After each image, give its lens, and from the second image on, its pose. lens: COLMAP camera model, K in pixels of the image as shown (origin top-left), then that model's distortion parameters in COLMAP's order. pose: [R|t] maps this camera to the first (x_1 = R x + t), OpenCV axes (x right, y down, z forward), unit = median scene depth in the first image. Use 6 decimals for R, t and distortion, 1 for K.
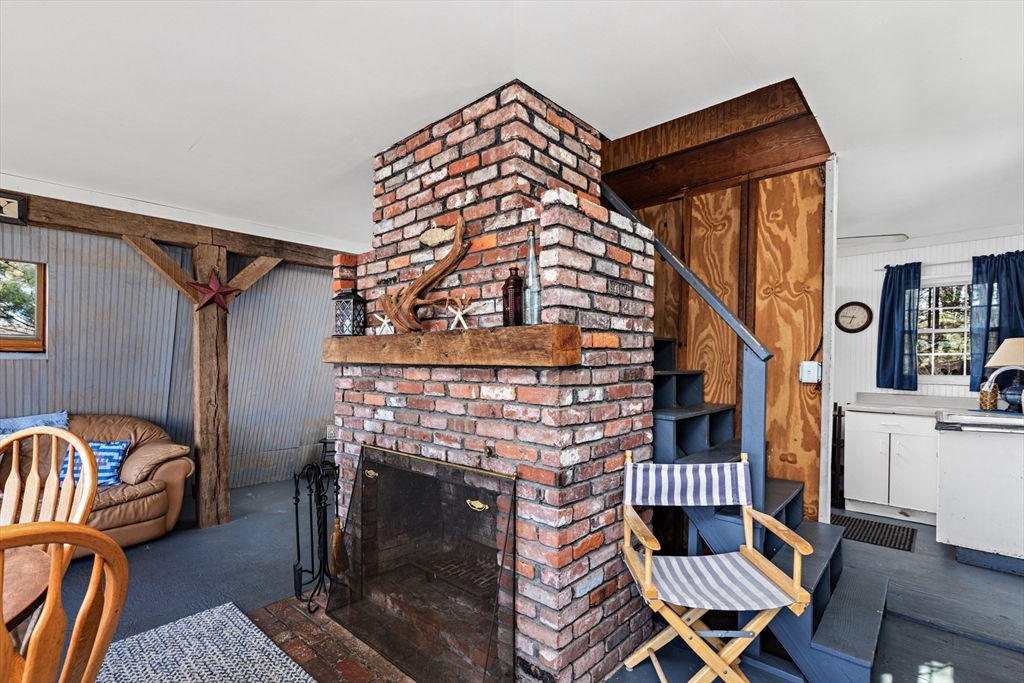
lens RADIAL K [[465.8, 0, 512.5], [0, 465.8, 366.7], [0, 0, 1]] dist [0.004834, 0.000066]
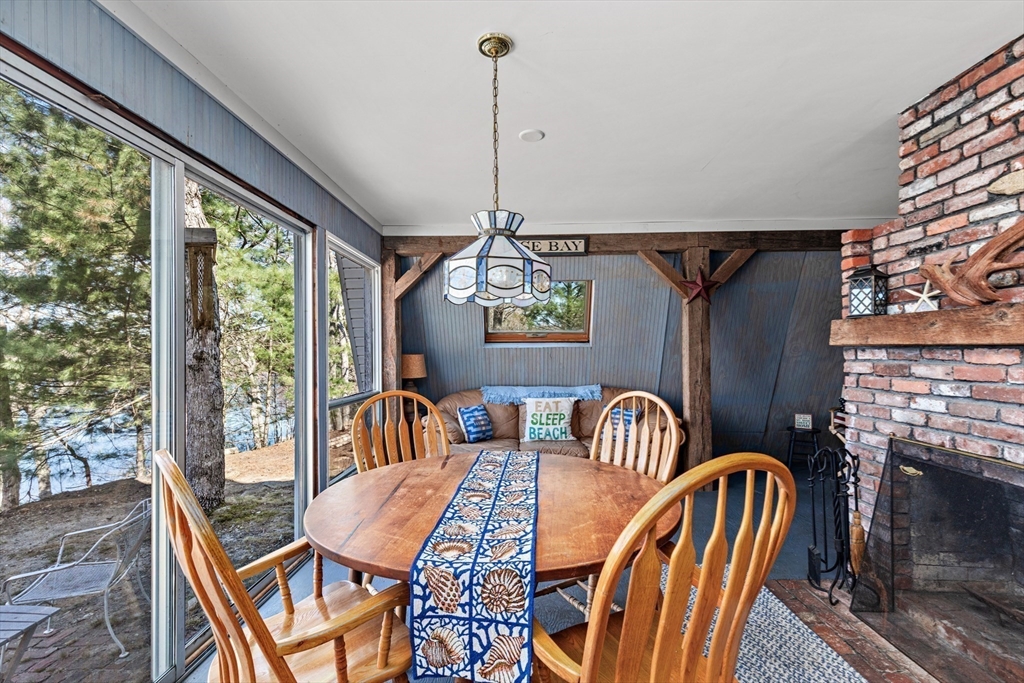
lens RADIAL K [[455.0, 0, 512.0], [0, 455.0, 341.5], [0, 0, 1]] dist [0.002191, 0.000031]
pose [[0.658391, -0.022317, -0.752346, -0.140281], [-0.000175, 0.999556, -0.029803, 0.011986], [0.752676, 0.019754, 0.658094, -0.124467]]
